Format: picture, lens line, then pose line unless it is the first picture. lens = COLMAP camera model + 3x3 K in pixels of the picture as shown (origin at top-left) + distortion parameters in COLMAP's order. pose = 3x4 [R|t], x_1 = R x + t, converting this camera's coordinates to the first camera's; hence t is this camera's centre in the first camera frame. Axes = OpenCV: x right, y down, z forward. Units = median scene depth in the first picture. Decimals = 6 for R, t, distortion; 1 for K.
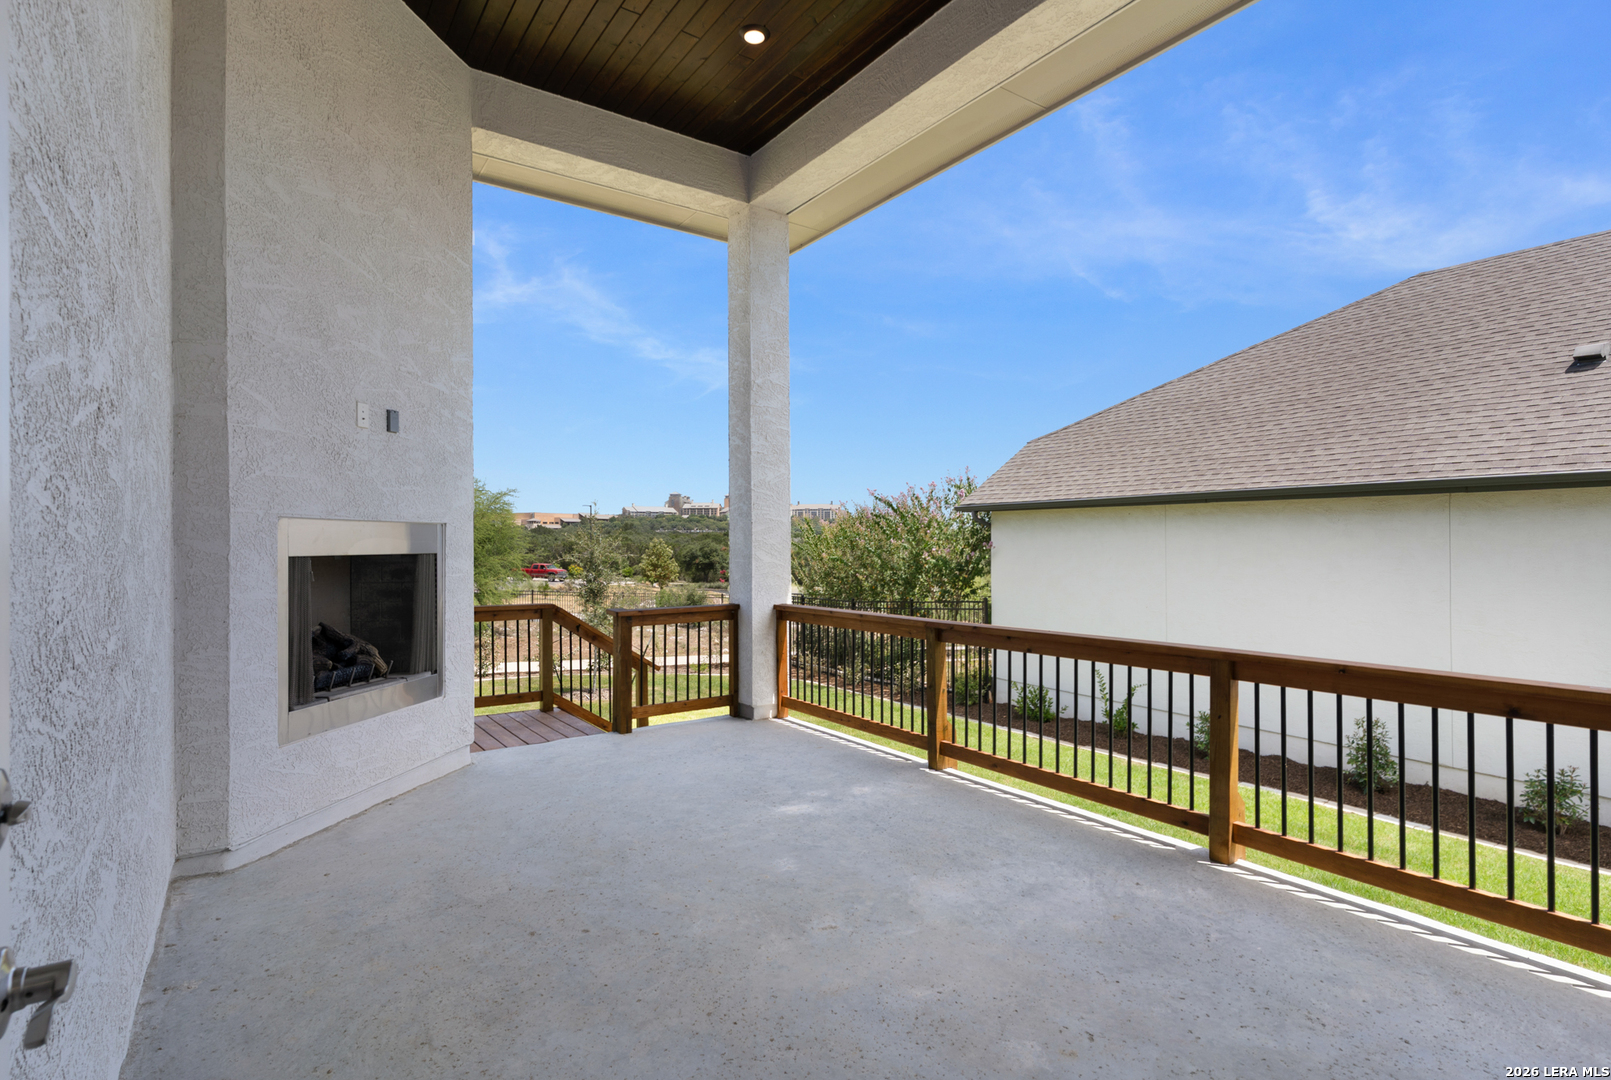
lens RADIAL K [[786.0, 0, 803.7], [0, 786.0, 538.1], [0, 0, 1]] dist [0.003434, 0.001036]
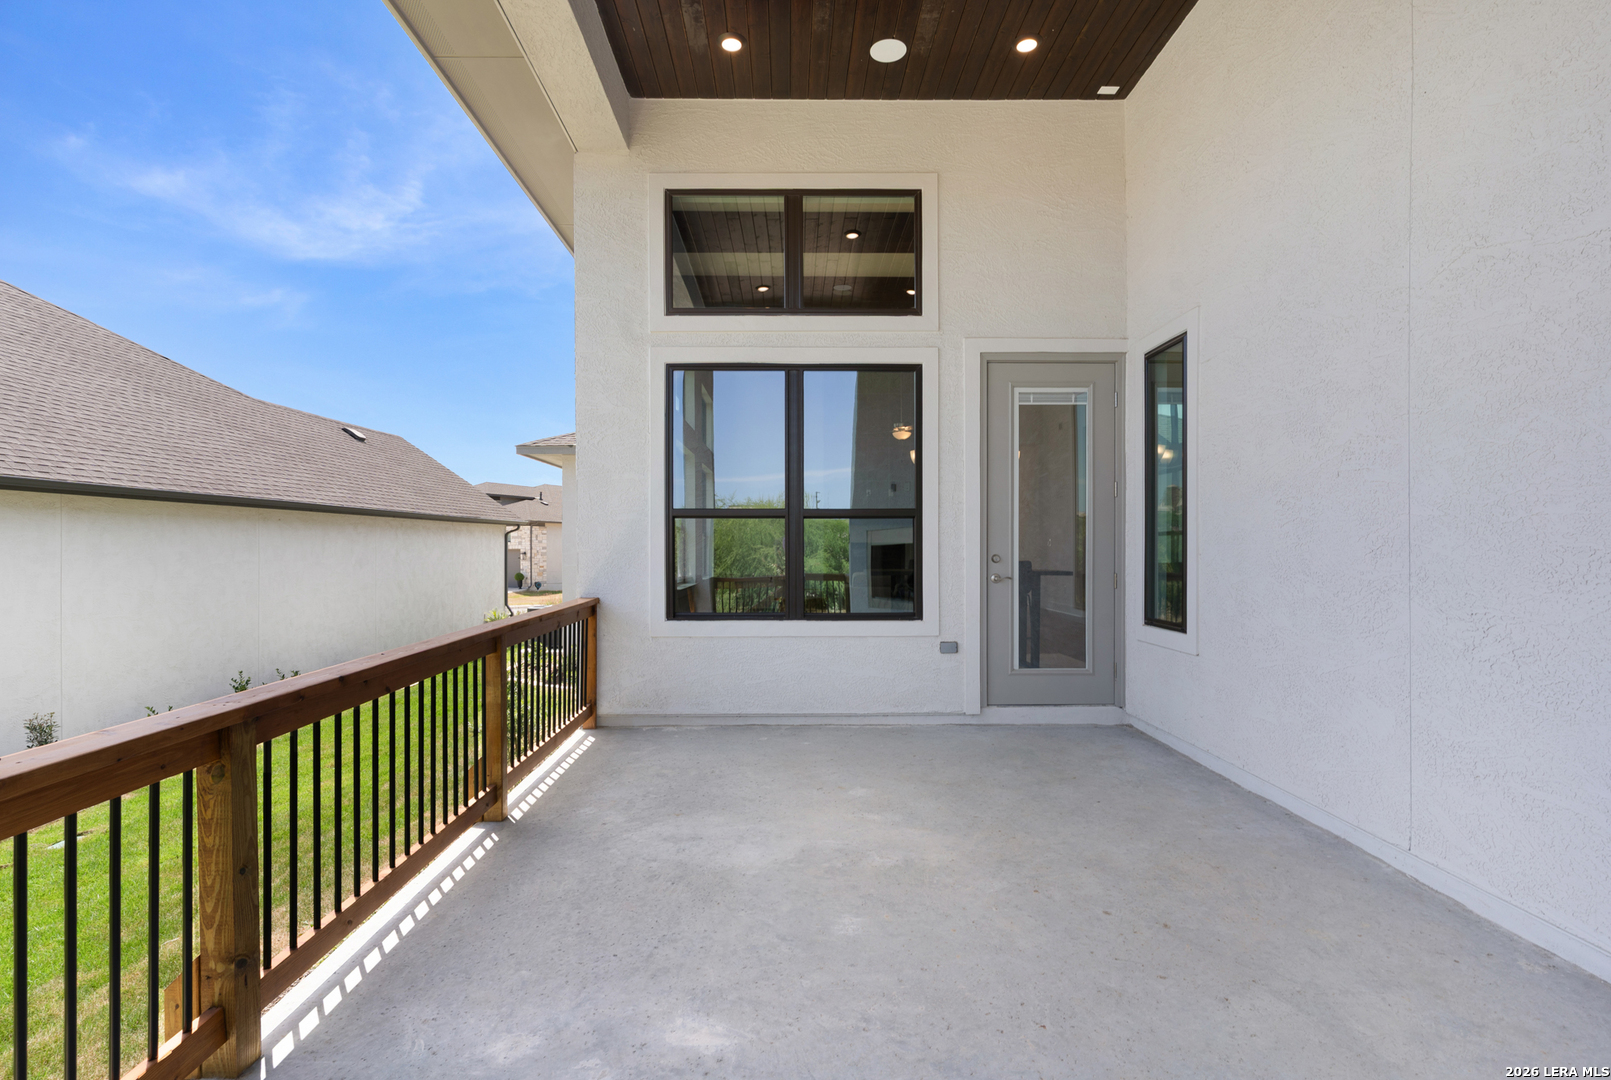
lens RADIAL K [[786.0, 0, 803.7], [0, 786.0, 538.1], [0, 0, 1]] dist [0.003434, 0.001036]
pose [[-0.830952, 0.009438, 0.556264, -0.424725], [0.000579, 0.999870, -0.016099, 0.042054], [-0.556343, -0.013055, -0.830850, 1.682510]]
